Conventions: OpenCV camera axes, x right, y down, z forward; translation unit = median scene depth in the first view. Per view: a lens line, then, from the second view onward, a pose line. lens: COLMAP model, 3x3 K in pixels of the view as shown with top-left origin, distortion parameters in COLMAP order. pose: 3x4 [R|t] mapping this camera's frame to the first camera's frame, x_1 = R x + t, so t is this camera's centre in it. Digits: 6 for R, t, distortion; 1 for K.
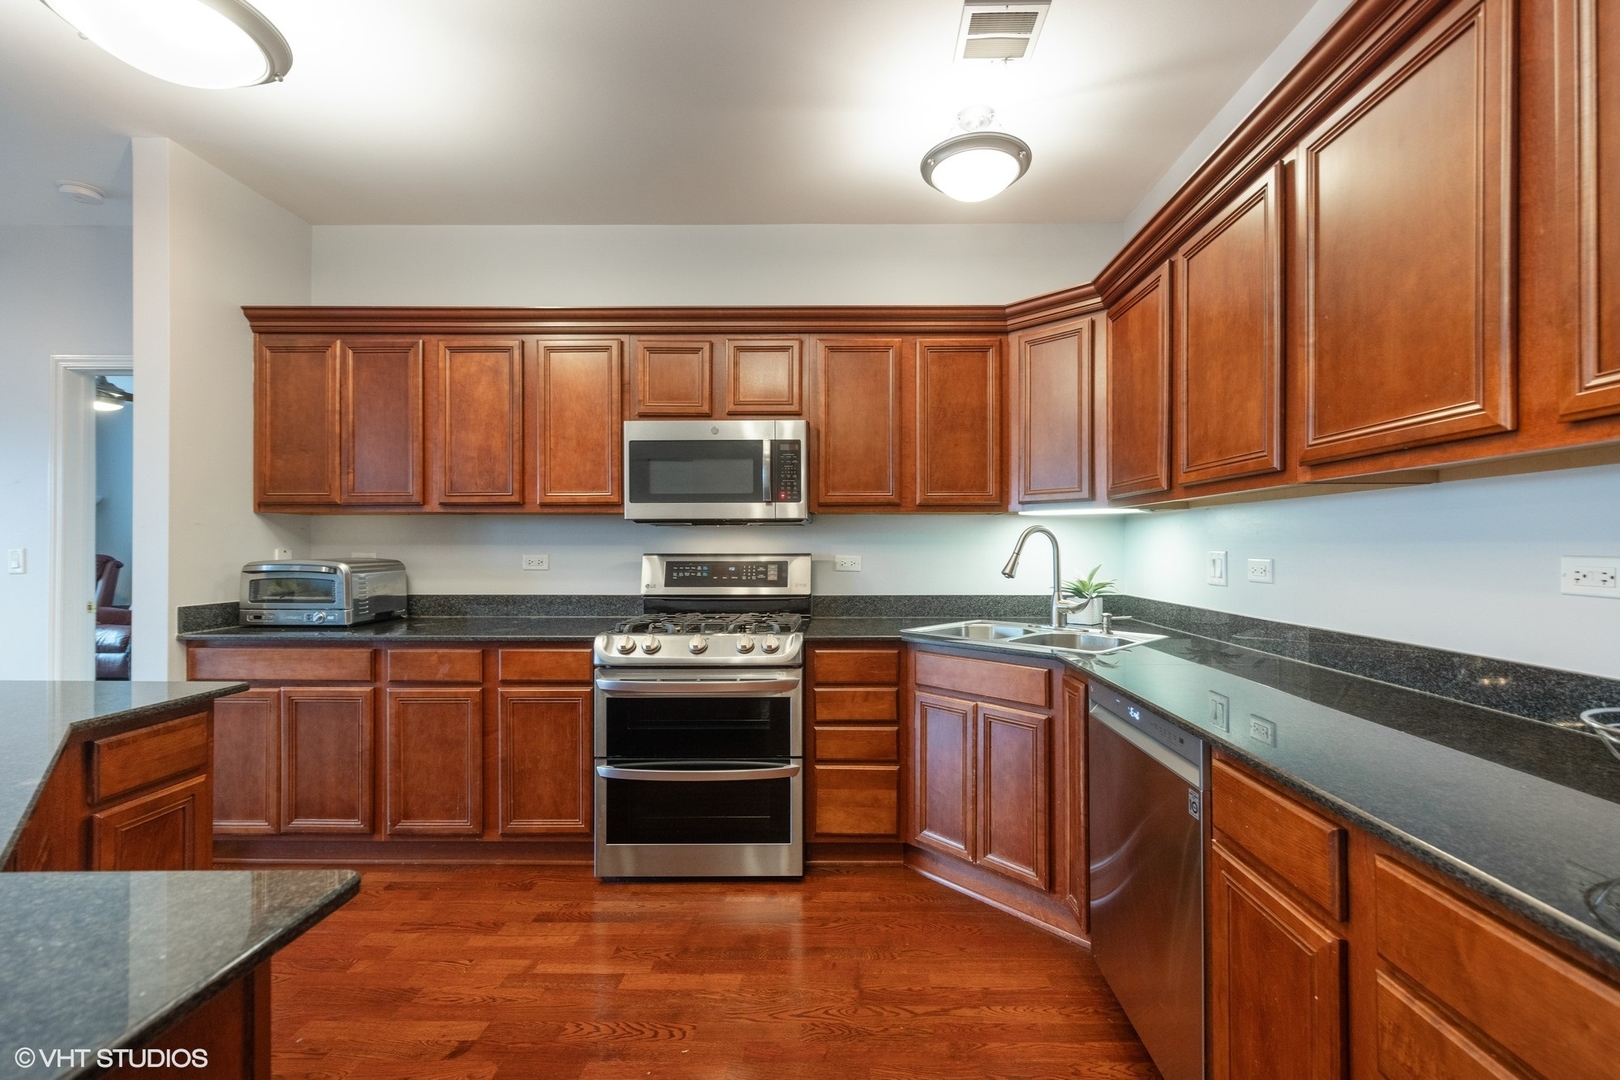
lens RADIAL K [[697.0, 0, 813.3], [0, 697.0, 545.4], [0, 0, 1]] dist [0.021583, 0.000156]
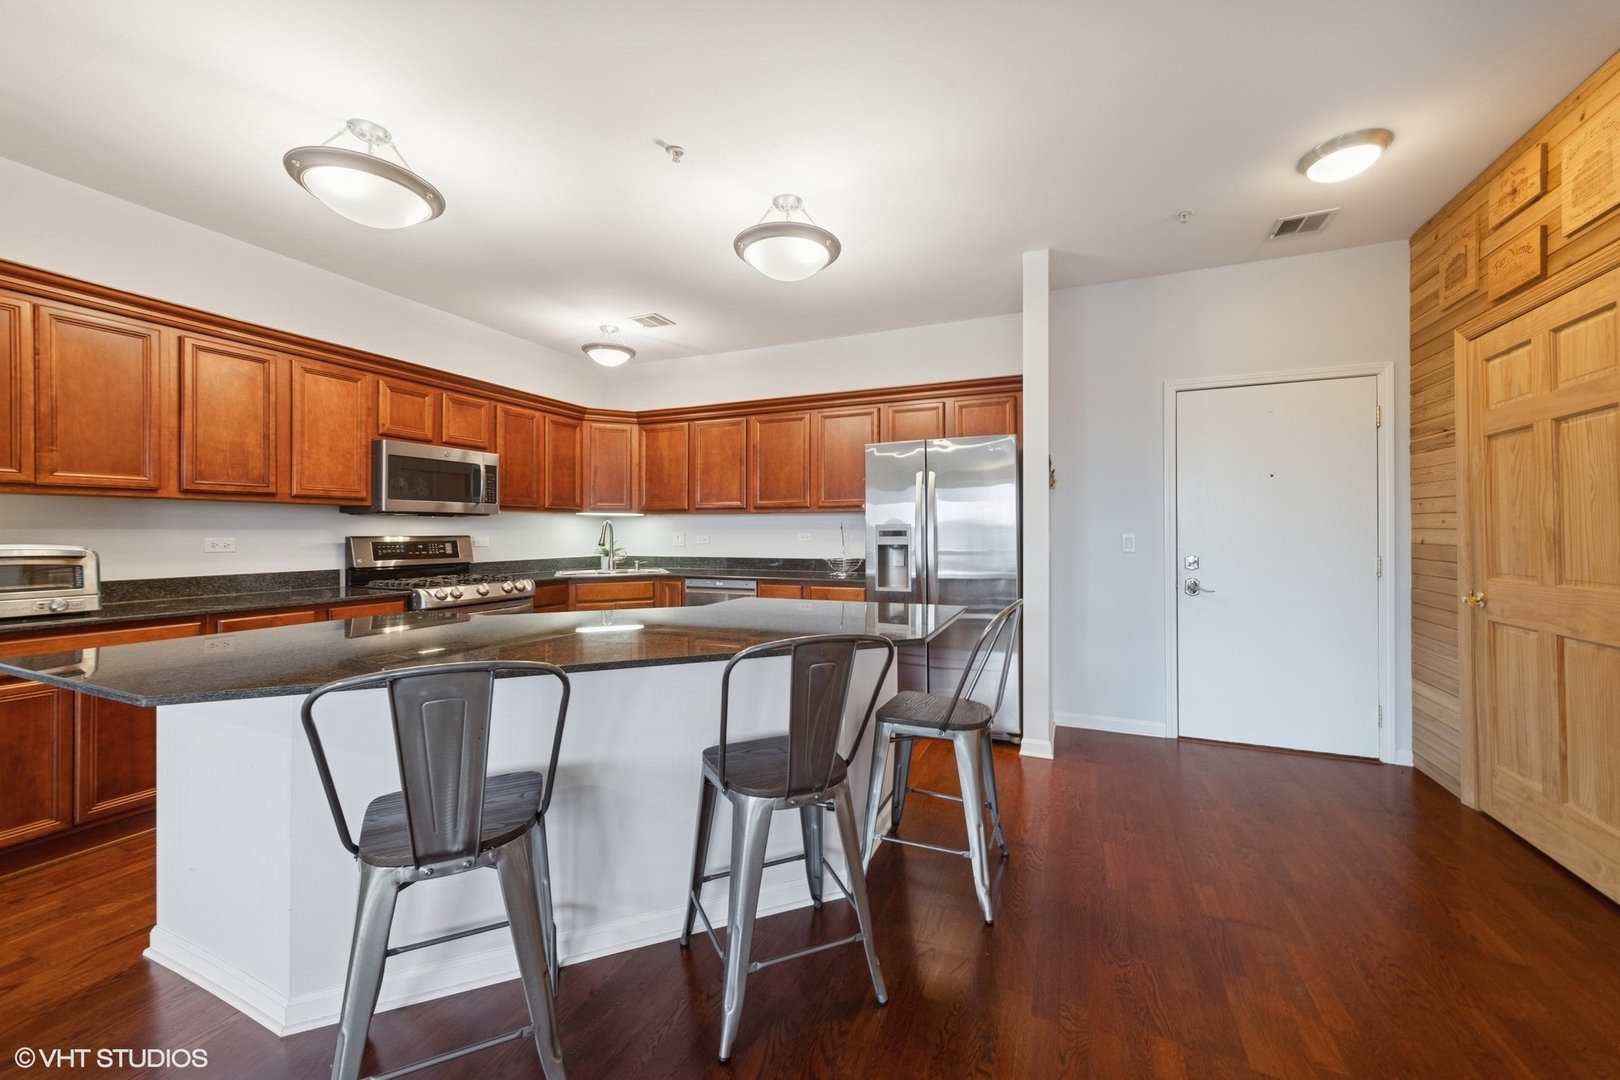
lens RADIAL K [[604.7, 0, 820.5], [0, 604.7, 535.9], [0, 0, 1]] dist [0.000896, 0.000037]
pose [[0.379552, -0.007123, 0.925143, -1.019995], [0.000464, 0.999972, 0.007509, 0.003342], [-0.925170, -0.002421, 0.379545, -0.241455]]
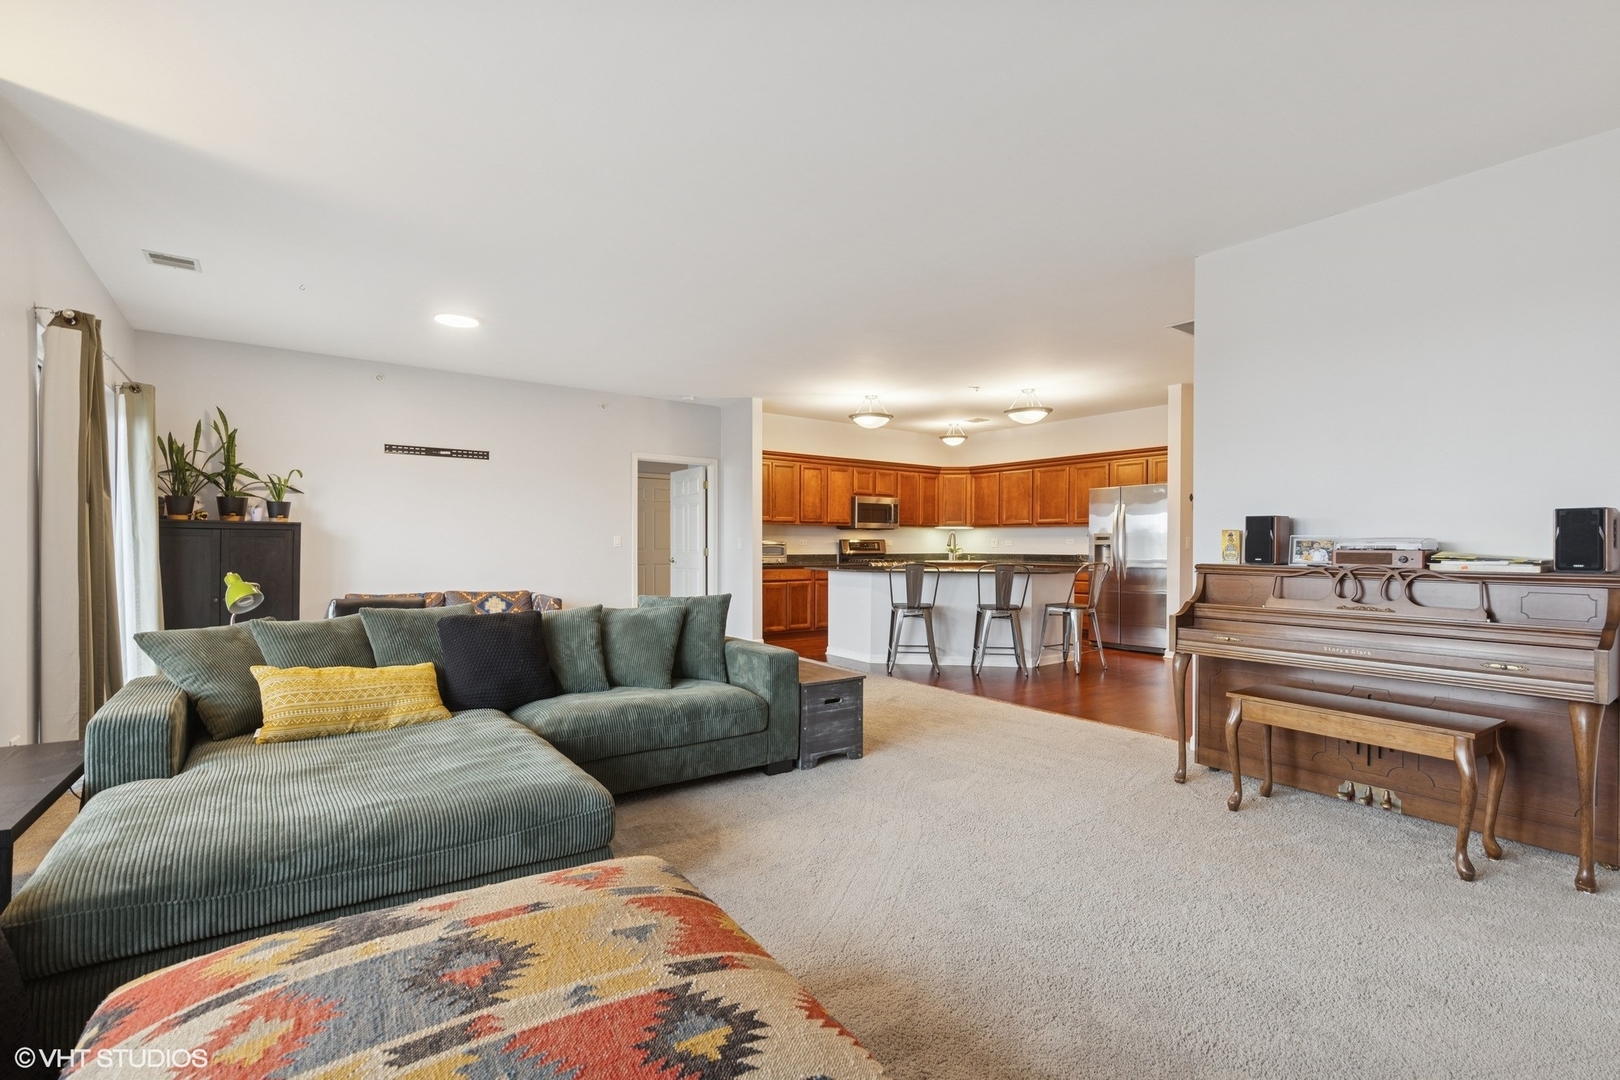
lens RADIAL K [[723.0, 0, 817.7], [0, 723.0, 550.2], [0, 0, 1]] dist [0.001523, -0.000033]
pose [[0.795696, -0.005011, 0.605675, -2.286253], [-0.001479, 0.999947, 0.010216, 0.026673], [-0.605694, -0.009025, 0.795647, -1.408072]]
